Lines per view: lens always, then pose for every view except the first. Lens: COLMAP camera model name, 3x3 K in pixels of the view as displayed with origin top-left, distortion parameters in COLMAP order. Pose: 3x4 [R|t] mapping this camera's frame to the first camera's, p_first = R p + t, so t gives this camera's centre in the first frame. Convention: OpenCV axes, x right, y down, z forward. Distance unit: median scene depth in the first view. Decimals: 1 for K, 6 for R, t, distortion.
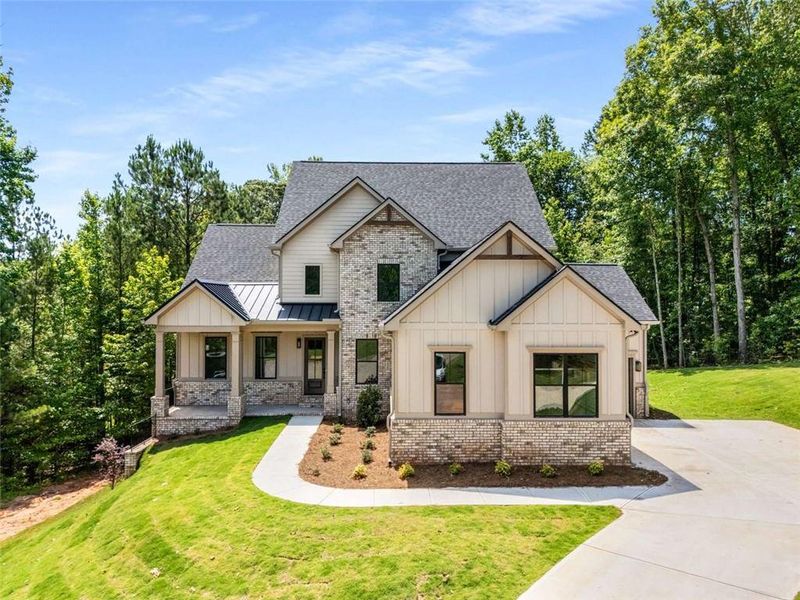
lens RADIAL K [[595.7, 0, 401.6], [0, 595.7, 301.6], [0, 0, 1]] dist [0.038488, -0.014632]
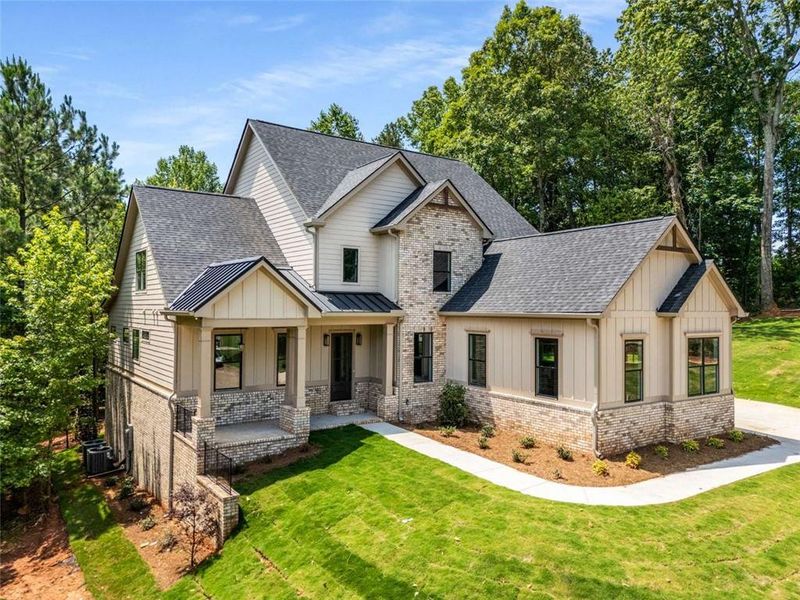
lens RADIAL K [[595.7, 0, 400.1], [0, 595.7, 300.6], [0, 0, 1]] dist [0.038488, -0.014632]
pose [[0.835446, 0.010679, 0.549469, -0.614429], [-0.008142, 0.999942, -0.007053, 0.021710], [-0.549513, 0.001419, 0.835484, 0.274937]]
